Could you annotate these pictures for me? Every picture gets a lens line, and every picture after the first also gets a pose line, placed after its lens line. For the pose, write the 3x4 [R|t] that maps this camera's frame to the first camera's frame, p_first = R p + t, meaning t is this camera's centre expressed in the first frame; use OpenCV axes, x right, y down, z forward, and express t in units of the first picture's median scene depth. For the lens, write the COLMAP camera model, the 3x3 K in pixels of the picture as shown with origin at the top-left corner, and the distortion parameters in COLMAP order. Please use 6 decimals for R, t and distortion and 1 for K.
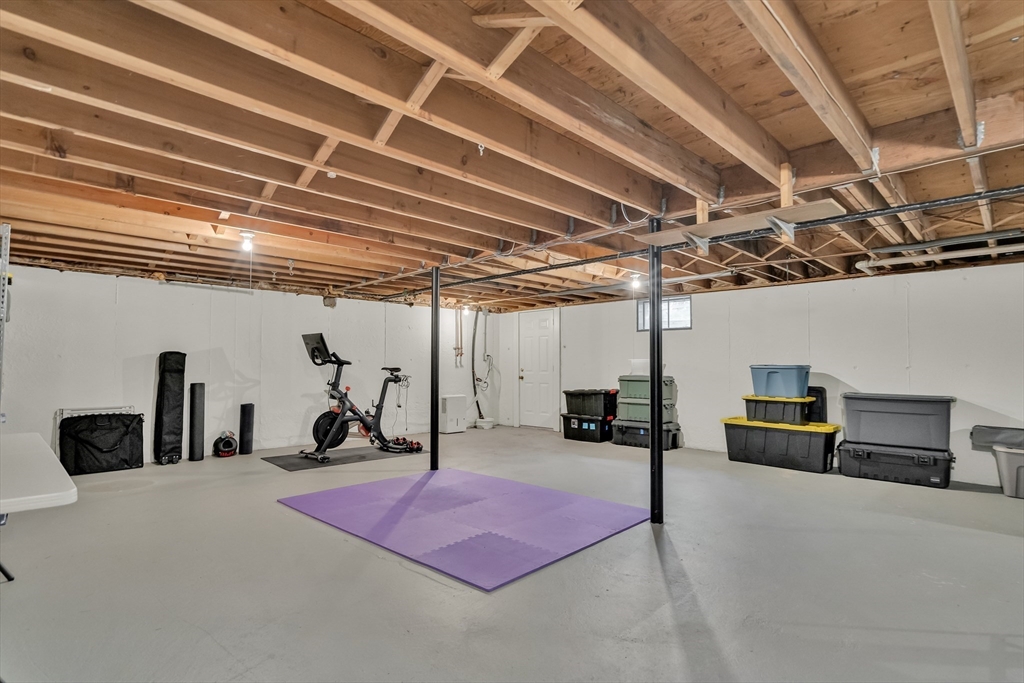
lens RADIAL K [[526.4, 0, 512.0], [0, 526.4, 341.5], [0, 0, 1]] dist [-0.000795, 0.000651]
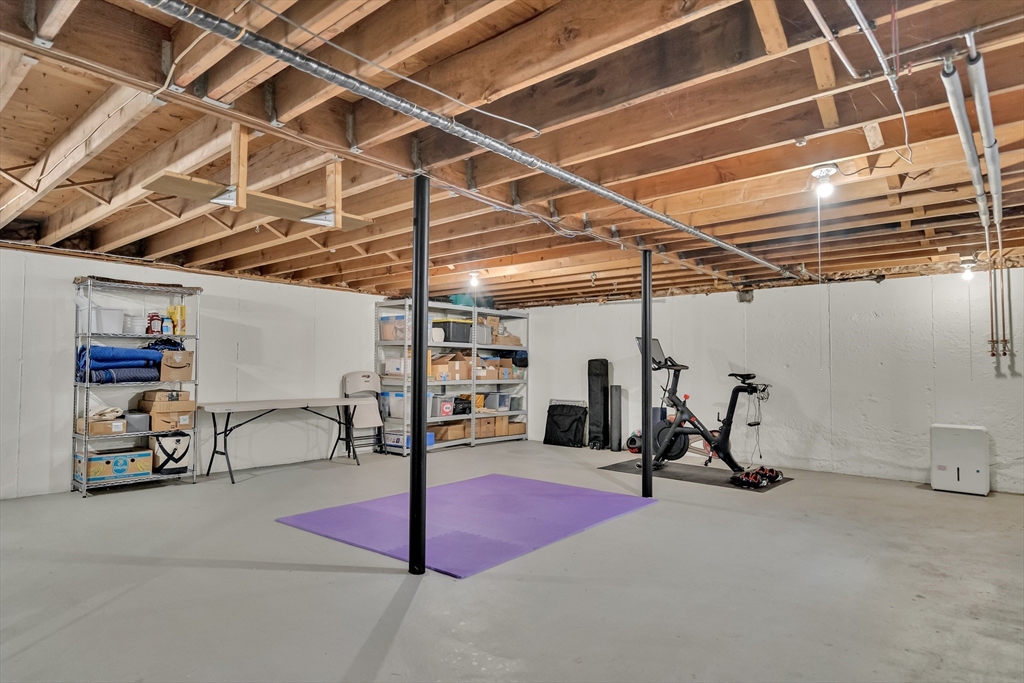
lens RADIAL K [[590.2, 0, 495.9], [0, 590.2, 336.5], [0, 0, 1]] dist [0.001612, 0.000571]
pose [[0.029625, -0.056401, -0.997969, 0.669352], [0.036703, 0.997795, -0.055302, 0.031318], [0.998887, -0.034990, 0.031630, 0.645052]]
